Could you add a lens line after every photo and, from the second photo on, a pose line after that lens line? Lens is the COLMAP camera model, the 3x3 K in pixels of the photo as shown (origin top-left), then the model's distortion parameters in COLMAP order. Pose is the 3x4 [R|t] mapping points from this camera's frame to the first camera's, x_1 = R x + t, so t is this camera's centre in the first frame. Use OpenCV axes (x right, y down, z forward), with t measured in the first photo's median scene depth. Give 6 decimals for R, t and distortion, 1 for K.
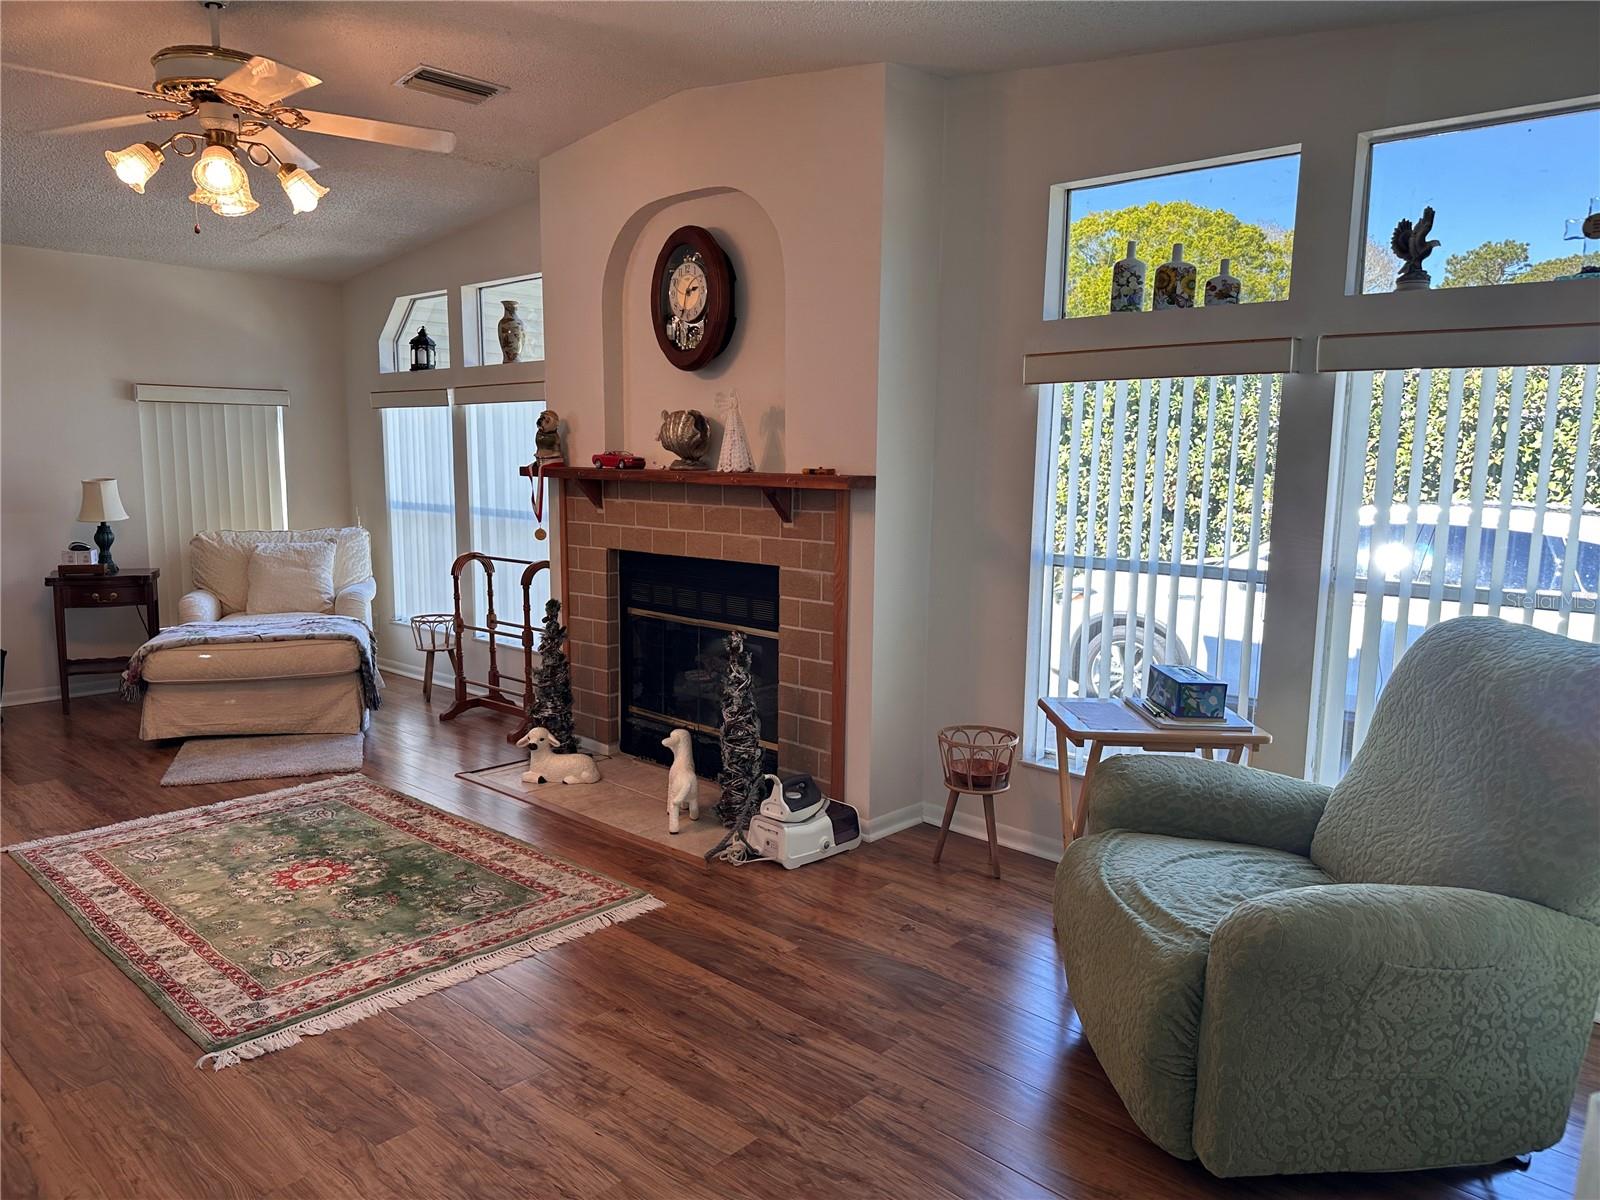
lens RADIAL K [[1114.0, 0, 800.2], [0, 1114.0, 623.8], [0, 0, 1]] dist [0.014326, 0.000238]
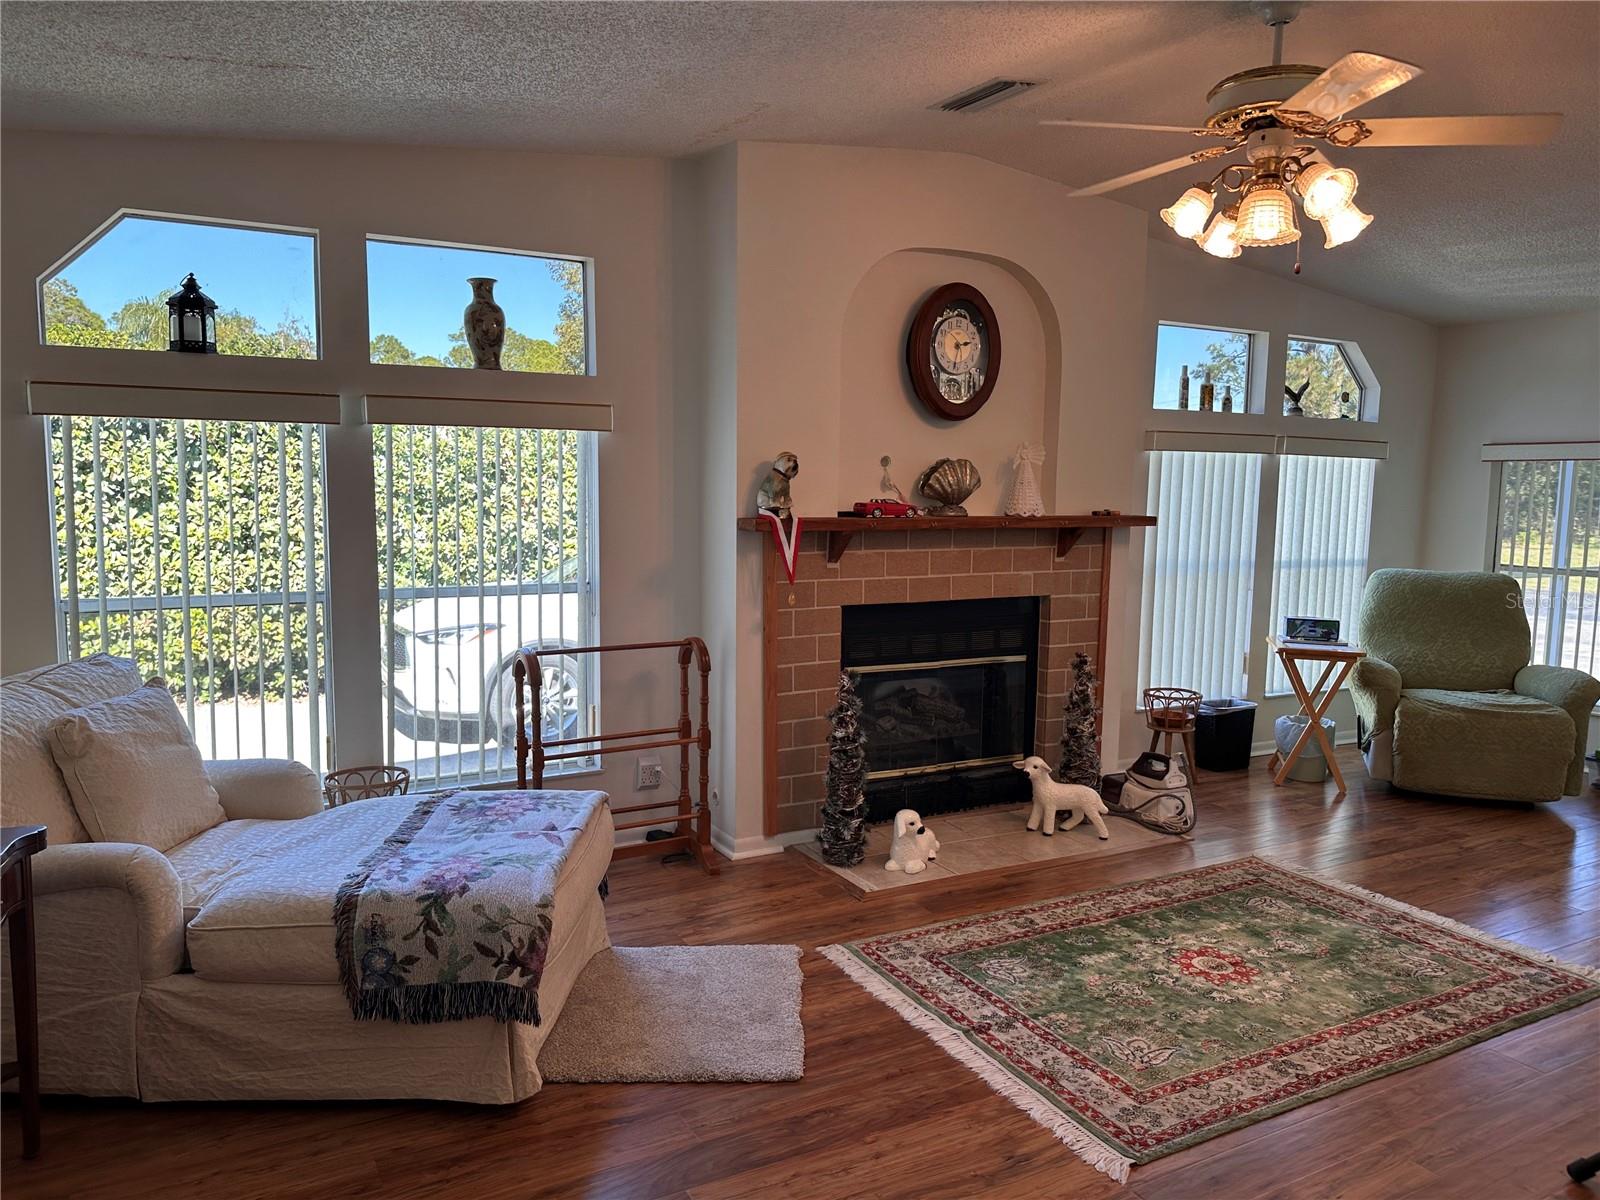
lens RADIAL K [[1132.3, 0, 800.0], [0, 1132.3, 600.0], [0, 0, 1]] dist [0.011128, -0.001163]
pose [[0.317409, -0.099077, 0.943099, -1.204951], [0.140813, 0.988426, 0.056447, -0.148957], [-0.937776, 0.114884, 0.327687, 0.848887]]
